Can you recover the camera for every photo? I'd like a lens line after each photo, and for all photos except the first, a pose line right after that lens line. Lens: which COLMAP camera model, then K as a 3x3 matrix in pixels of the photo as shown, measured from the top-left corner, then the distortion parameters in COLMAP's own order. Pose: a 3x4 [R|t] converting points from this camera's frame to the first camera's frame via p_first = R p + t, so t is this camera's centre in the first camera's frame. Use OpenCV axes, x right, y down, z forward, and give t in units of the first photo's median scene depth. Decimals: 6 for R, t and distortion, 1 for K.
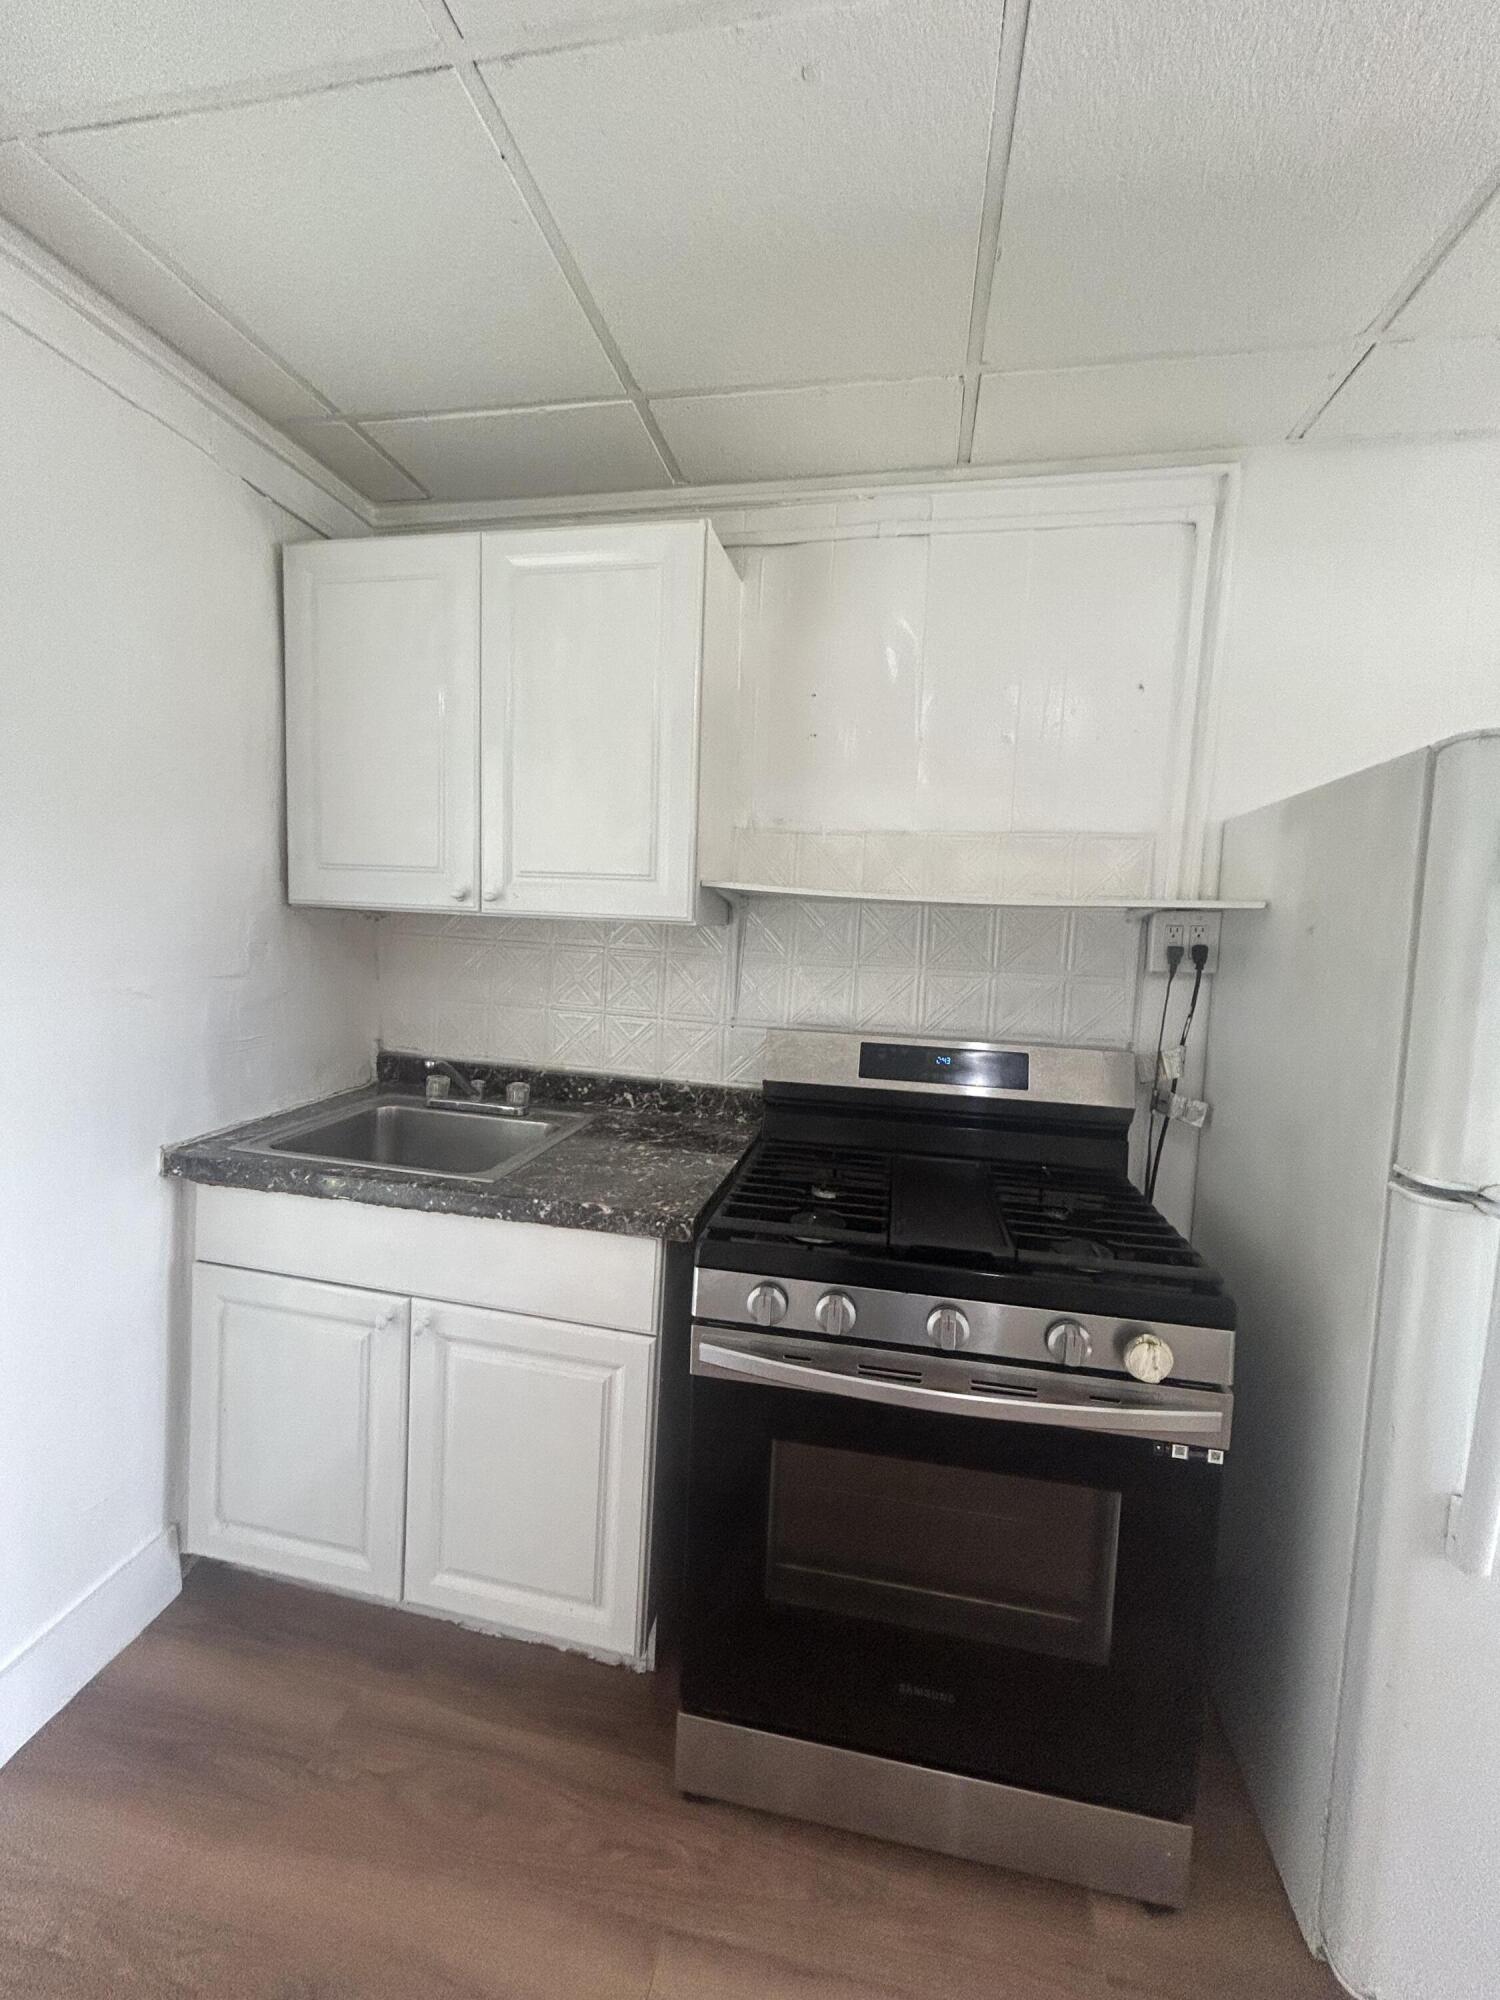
lens RADIAL K [[802.9, 0, 743.6], [0, 802.9, 1004.5], [0, 0, 1]] dist [-0.002684, 0.002749]
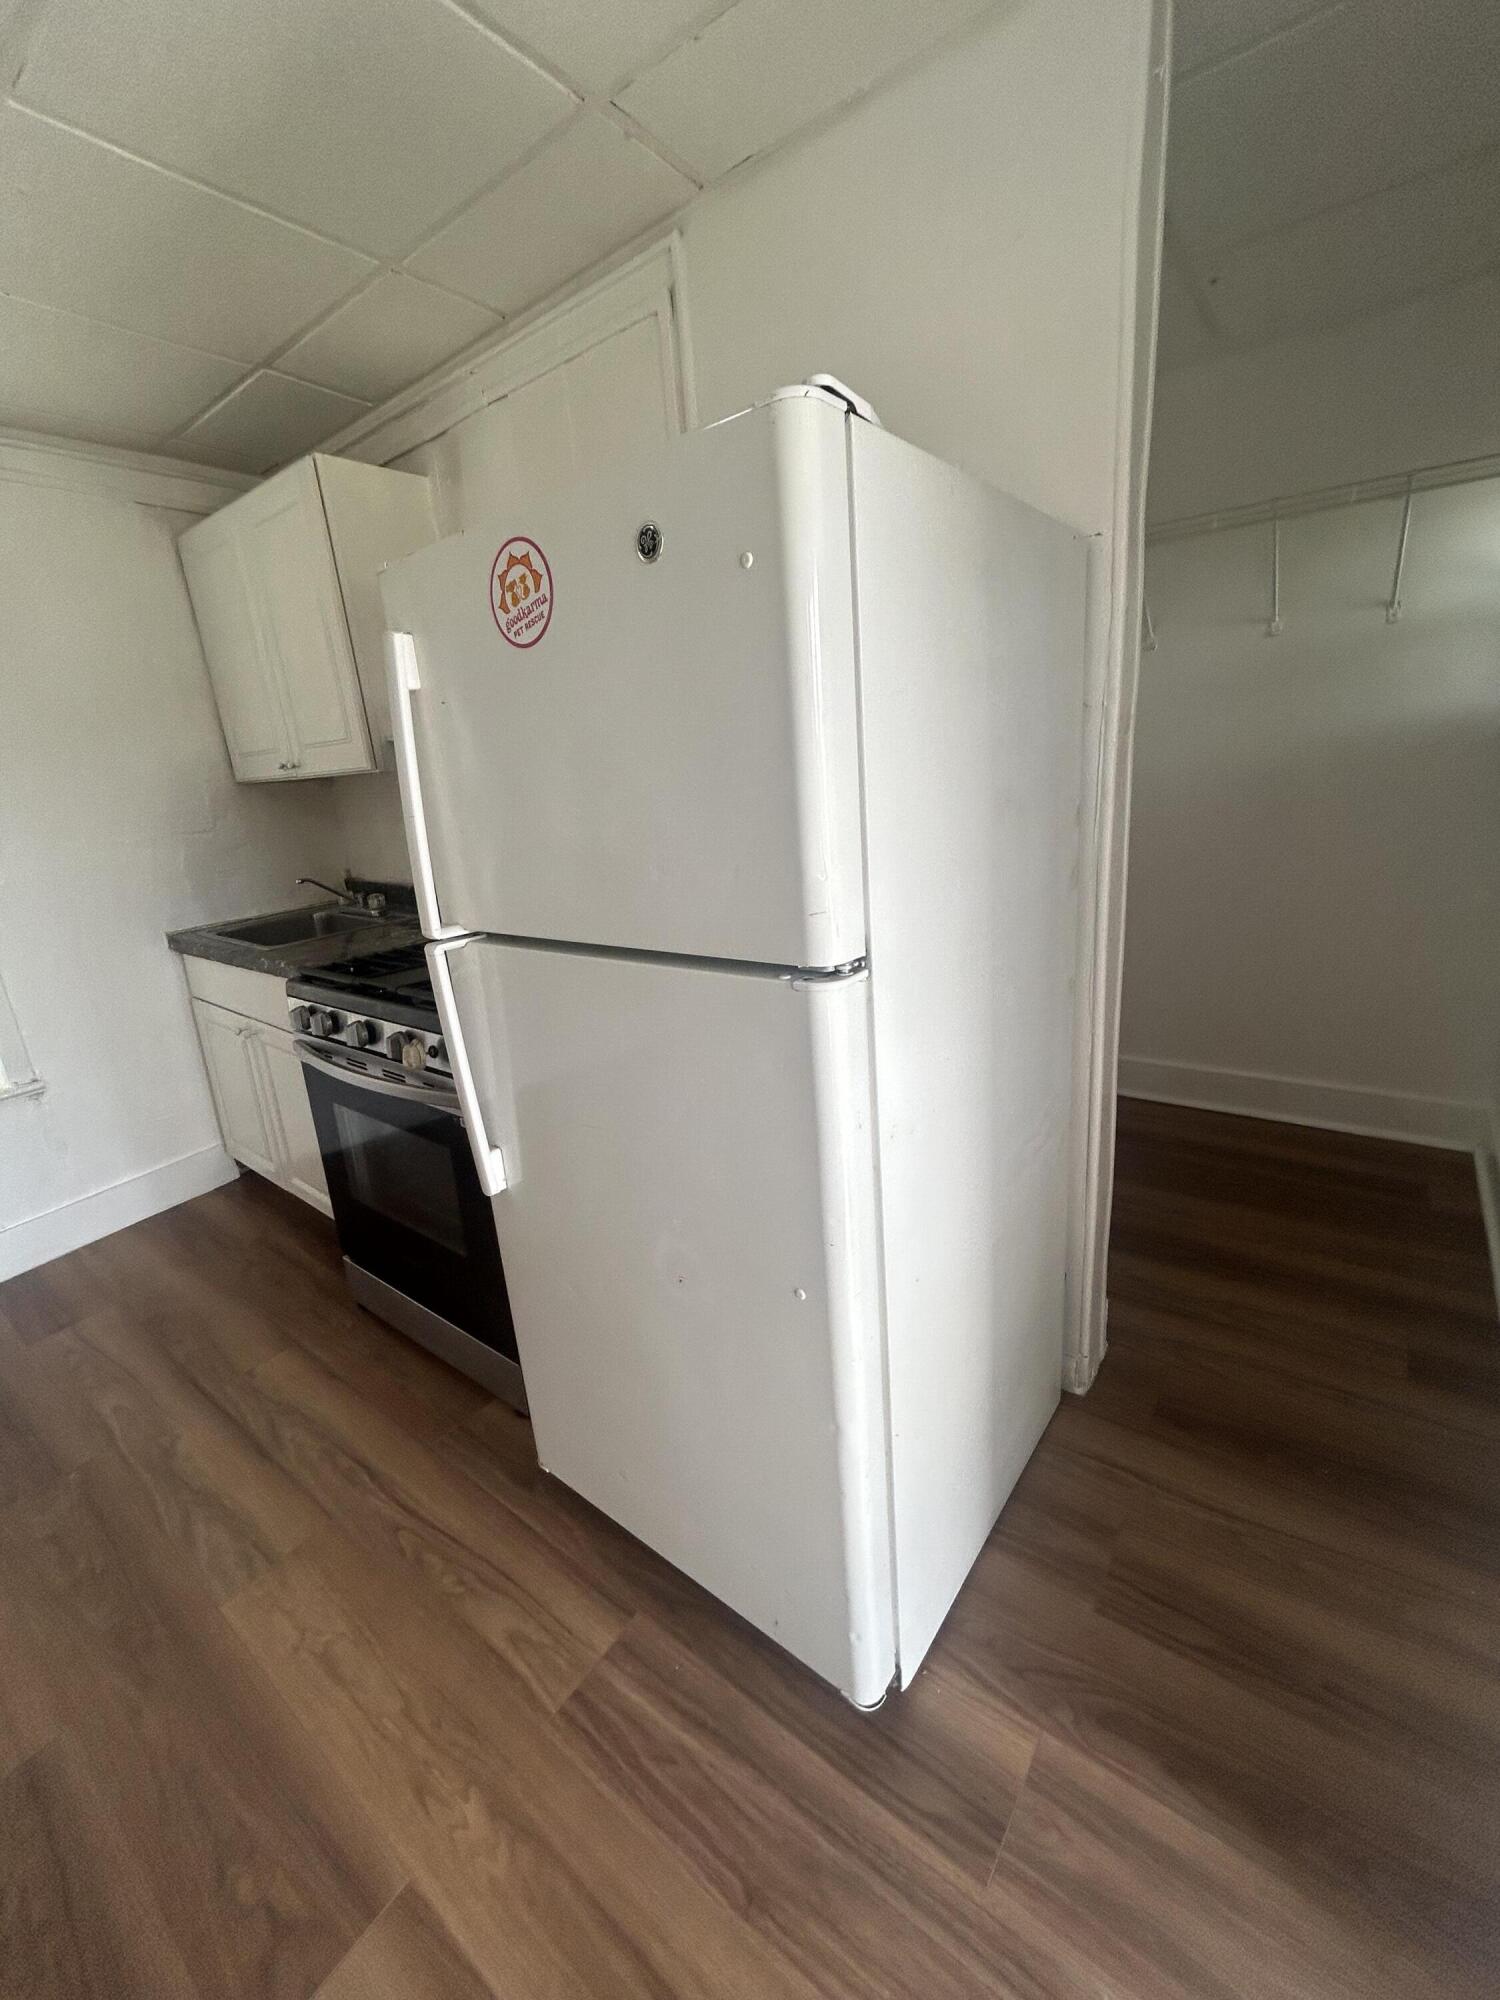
lens RADIAL K [[802.9, 0, 764.4], [0, 802.9, 1000.1], [0, 0, 1]] dist [-0.002684, 0.002749]
pose [[0.894823, 0.026316, -0.445645, 1.158128], [0.061141, 0.981630, 0.180732, 0.077570], [0.442214, -0.188971, 0.876776, 0.007769]]
